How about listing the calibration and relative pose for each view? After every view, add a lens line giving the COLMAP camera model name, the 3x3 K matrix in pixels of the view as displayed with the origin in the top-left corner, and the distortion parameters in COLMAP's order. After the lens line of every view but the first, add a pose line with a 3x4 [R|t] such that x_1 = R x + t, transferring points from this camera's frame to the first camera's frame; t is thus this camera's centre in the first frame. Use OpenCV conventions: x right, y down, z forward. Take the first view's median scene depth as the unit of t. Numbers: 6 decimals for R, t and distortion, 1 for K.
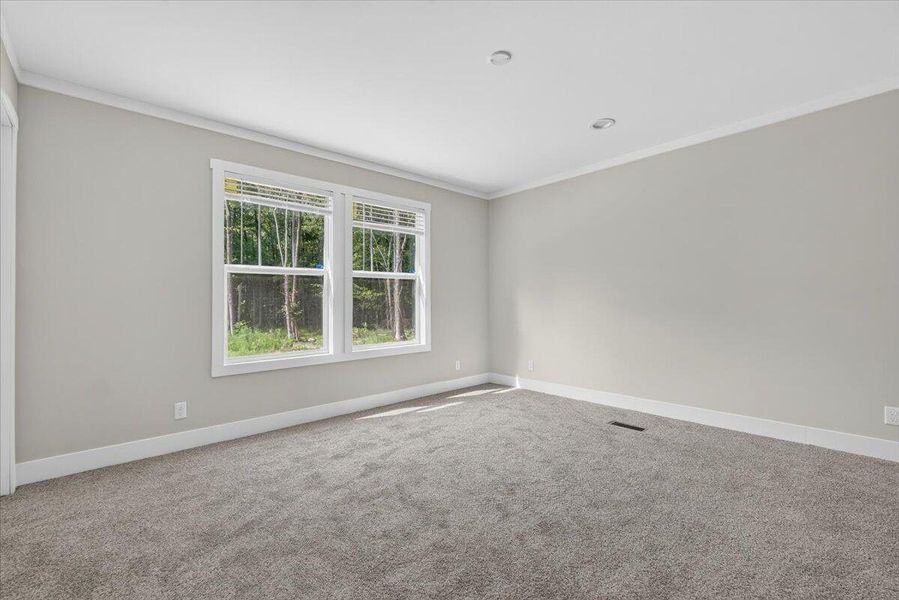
lens RADIAL K [[379.6, 0, 452.6], [0, 379.6, 299.7], [0, 0, 1]] dist [0.016226, -0.002653]
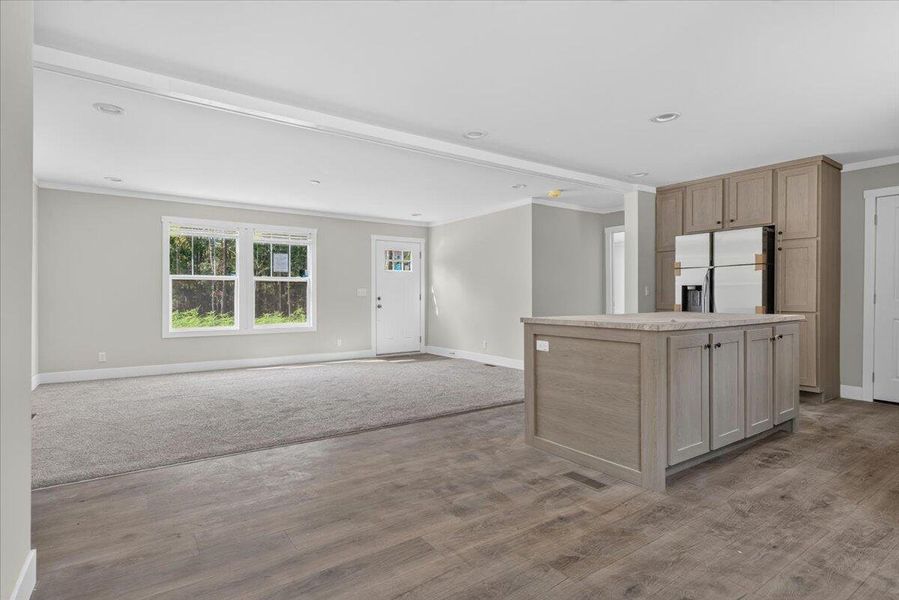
lens RADIAL K [[464.9, 0, 444.2], [0, 464.9, 302.1], [0, 0, 1]] dist [-0.026592, -0.000414]
pose [[0.989785, 0.006013, -0.142440, 0.921885], [-0.004808, 0.999950, 0.008800, 0.007698], [0.142486, -0.008026, 0.989764, -0.889351]]
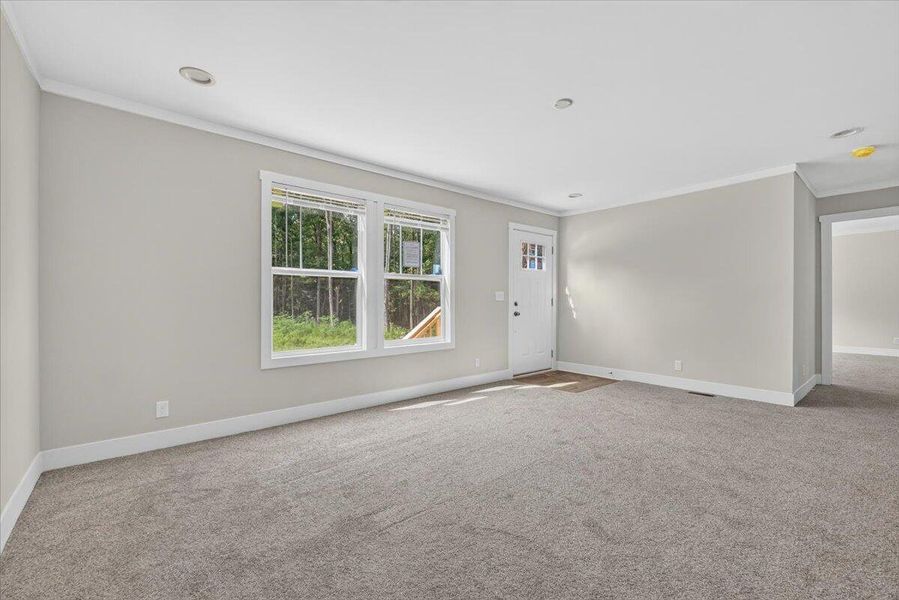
lens RADIAL K [[379.6, 0, 429.8], [0, 379.6, 307.1], [0, 0, 1]] dist [0.016226, -0.002653]
pose [[0.998927, 0.008072, -0.045611, -0.089374], [-0.007265, 0.999815, 0.017828, -0.000039], [0.045746, -0.017477, 0.998800, -0.072211]]
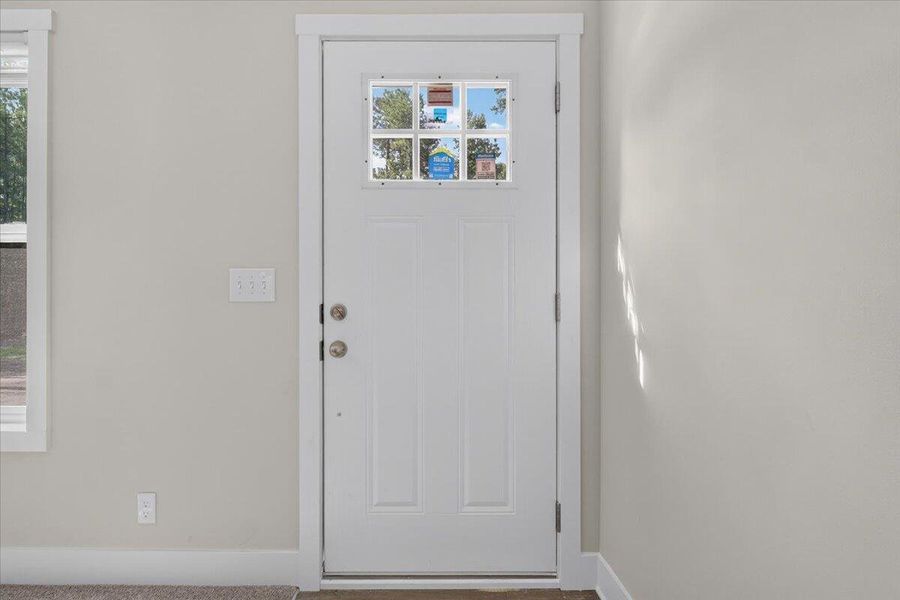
lens RADIAL K [[380.0, 0, 450.8], [0, 380.0, 308.9], [0, 0, 1]] dist [0.016226, -0.002653]
pose [[0.752901, 0.003385, -0.658125, 0.603978], [-0.002176, 0.999994, 0.002654, 0.006557], [0.658131, -0.000566, 0.752904, 1.326849]]
